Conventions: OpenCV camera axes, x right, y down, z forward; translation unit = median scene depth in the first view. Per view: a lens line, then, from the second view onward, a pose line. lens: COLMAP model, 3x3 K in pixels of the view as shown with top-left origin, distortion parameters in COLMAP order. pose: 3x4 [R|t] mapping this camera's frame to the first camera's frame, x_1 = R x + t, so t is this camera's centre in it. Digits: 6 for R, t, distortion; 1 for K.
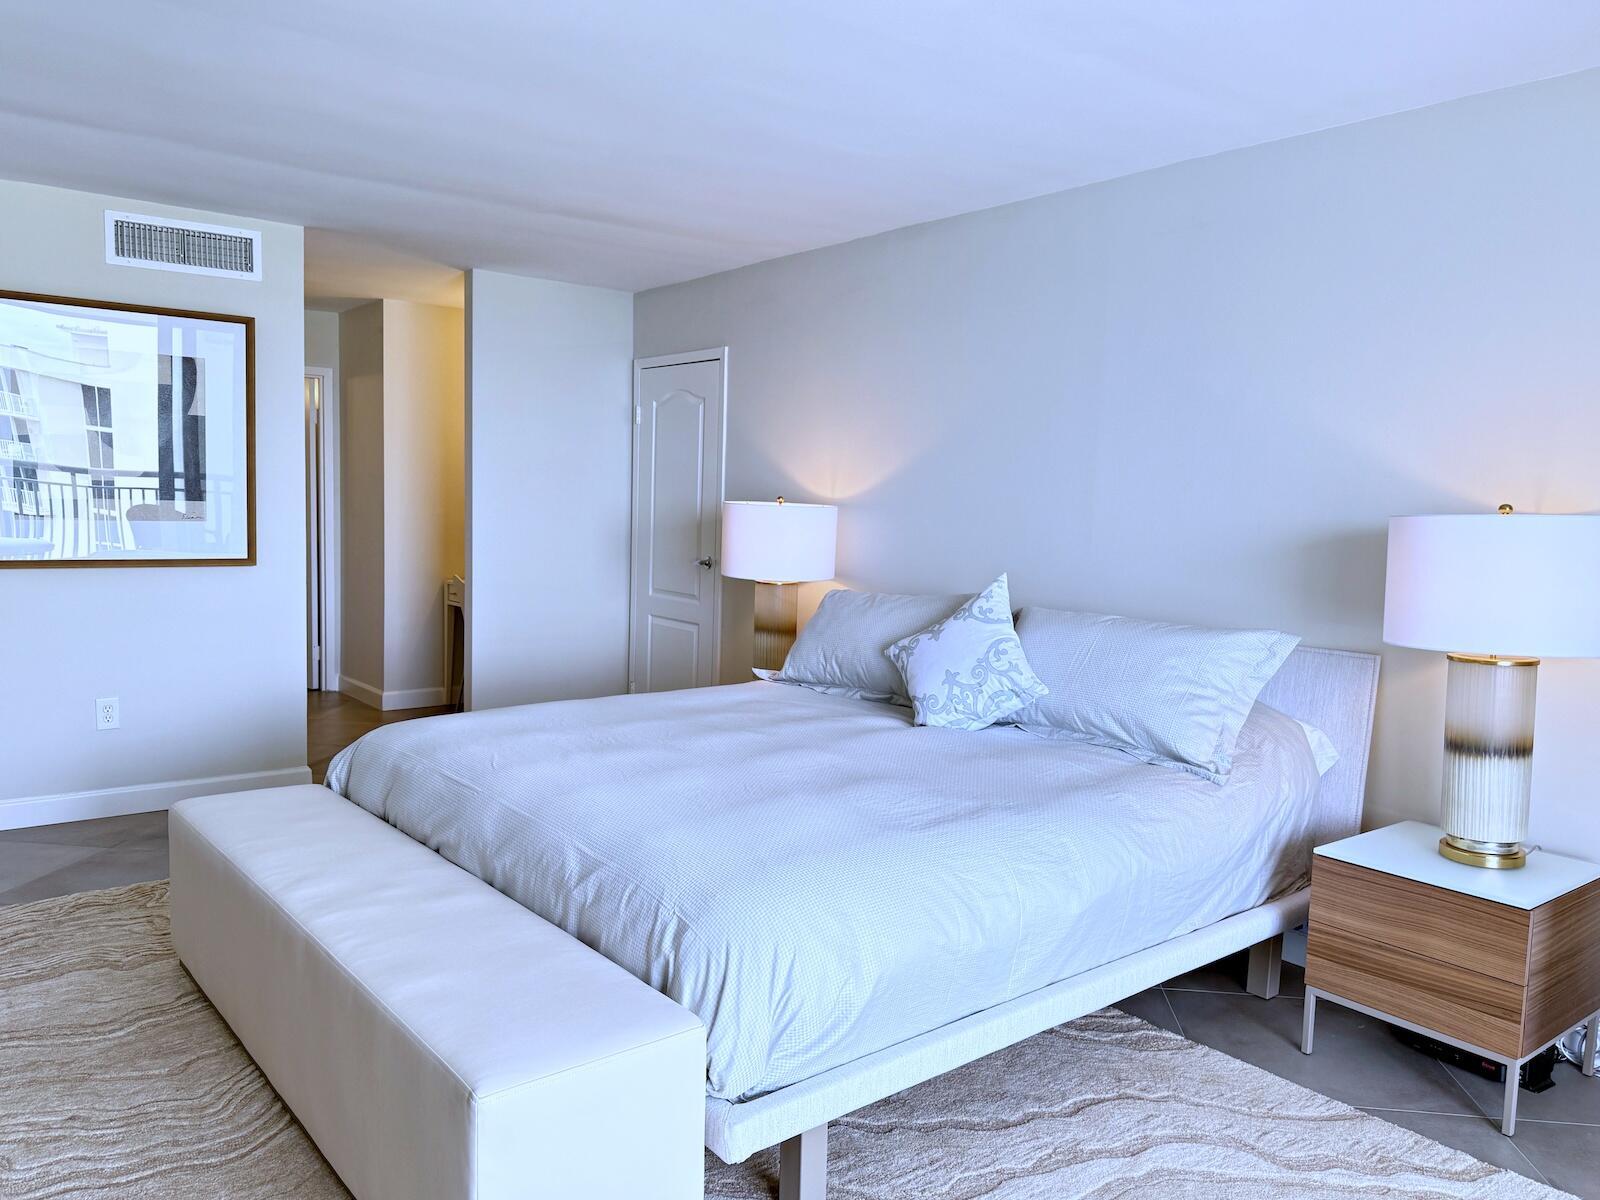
lens RADIAL K [[1129.3, 0, 836.2], [0, 1129.3, 577.4], [0, 0, 1]] dist [0.037562, -0.037533]
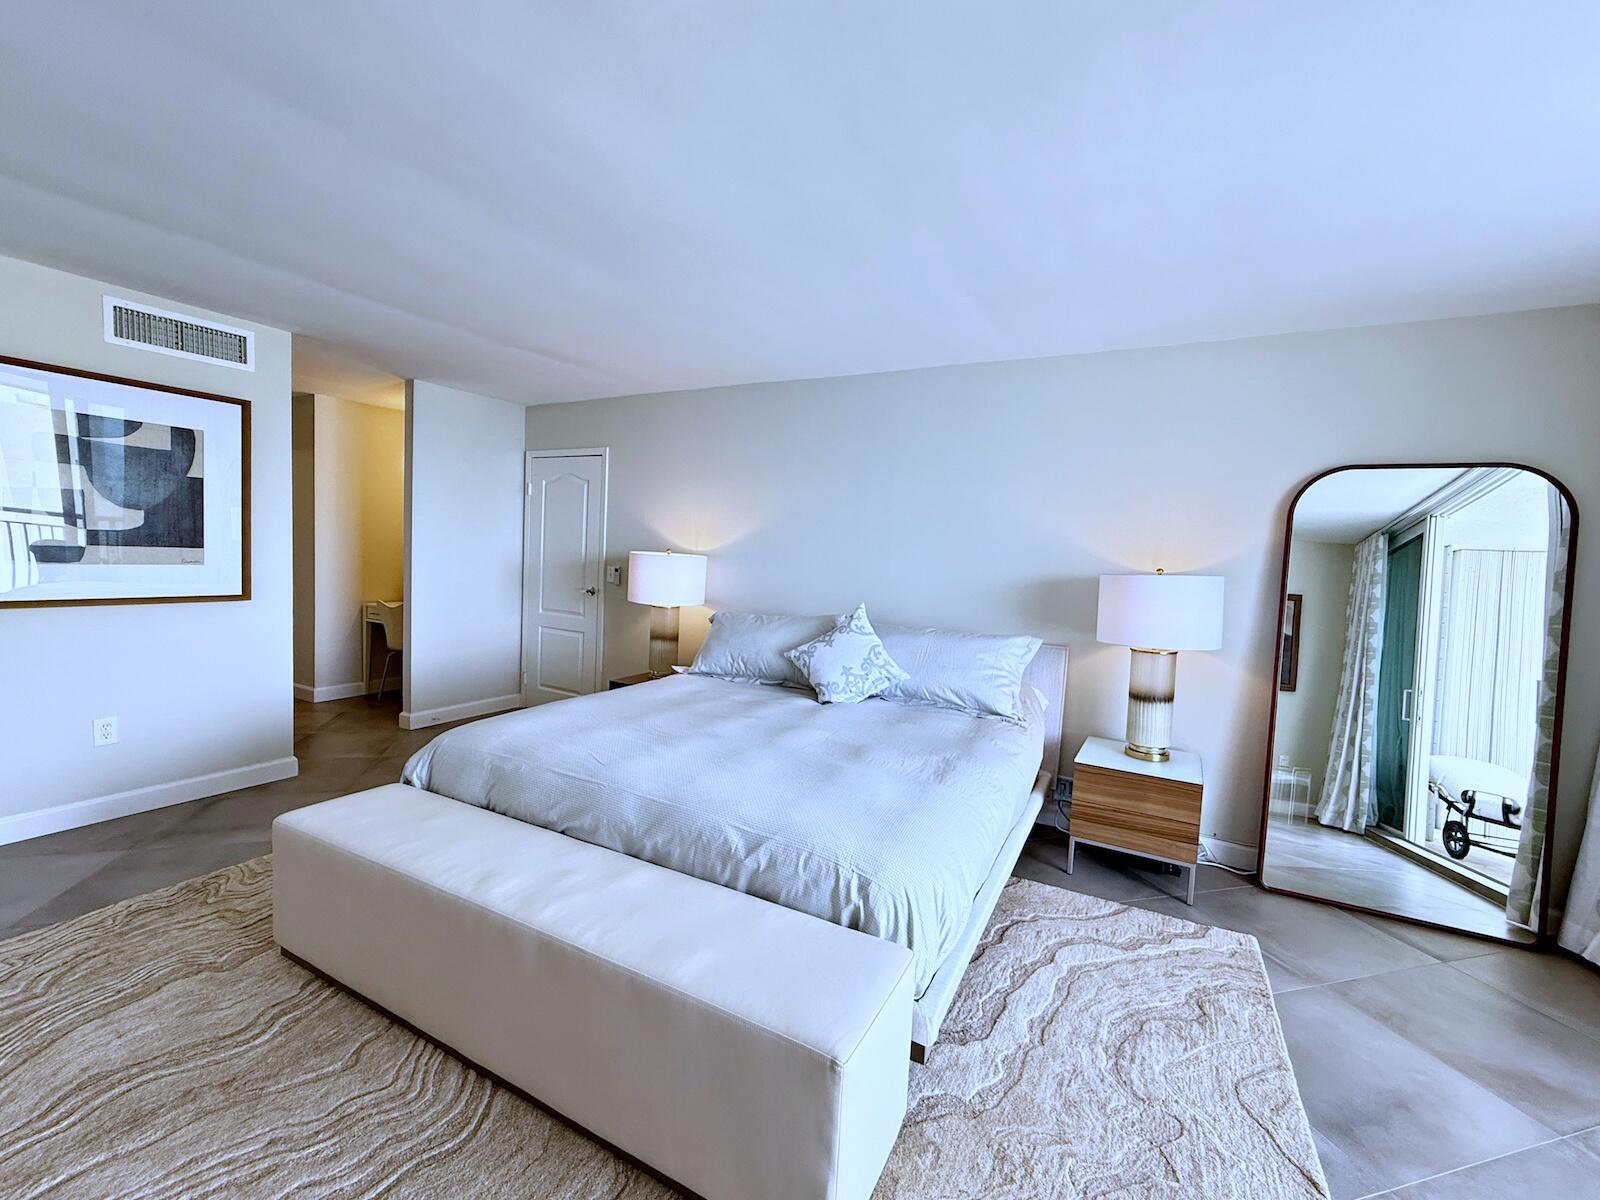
lens RADIAL K [[647.4, 0, 800.2], [0, 647.4, 586.7], [0, 0, 1]] dist [-0.000006, -0.000085]
pose [[0.930724, -0.005713, 0.365678, -0.336964], [0.005863, 0.999983, 0.000700, -0.035691], [-0.365676, 0.001492, 0.930741, 0.197432]]
